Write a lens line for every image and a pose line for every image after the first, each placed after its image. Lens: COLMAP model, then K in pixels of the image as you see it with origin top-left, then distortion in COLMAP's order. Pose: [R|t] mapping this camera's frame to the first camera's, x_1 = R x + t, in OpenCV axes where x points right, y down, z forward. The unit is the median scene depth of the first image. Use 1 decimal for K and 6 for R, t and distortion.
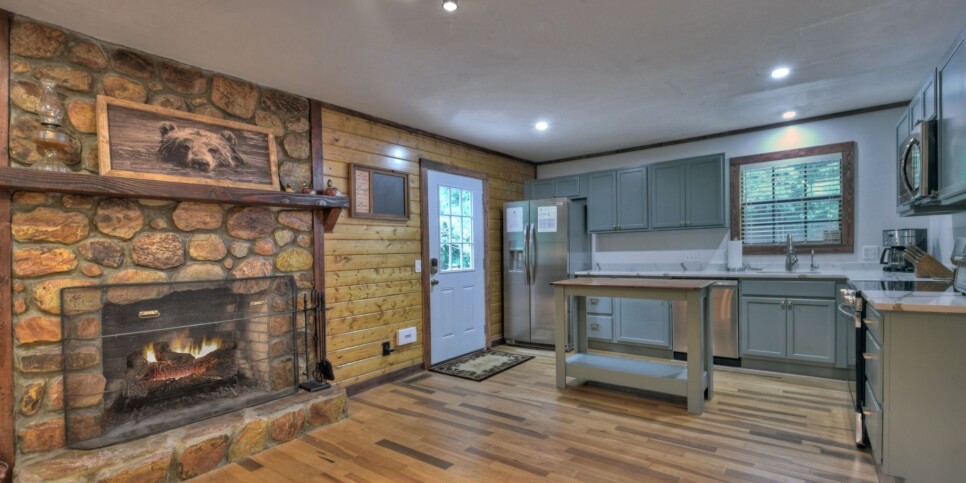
lens RADIAL K [[431.0, 0, 483.1], [0, 431.0, 268.4], [0, 0, 1]] dist [-0.043339, -0.000495]
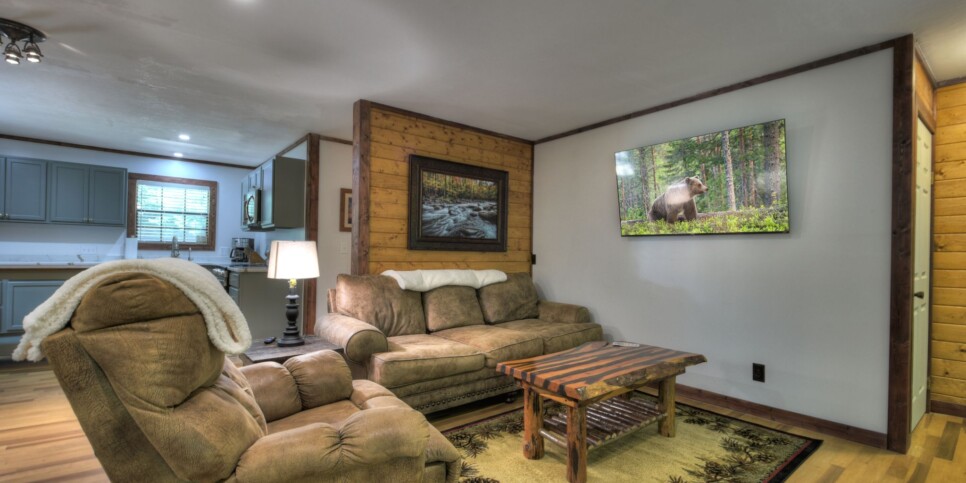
lens RADIAL K [[431.0, 0, 483.1], [0, 431.0, 268.4], [0, 0, 1]] dist [-0.043339, -0.000495]
pose [[0.232454, 0.009208, 0.972564, -0.422472], [0.004097, 0.999937, -0.010447, 0.047988], [-0.972599, 0.006412, 0.232402, -0.355771]]
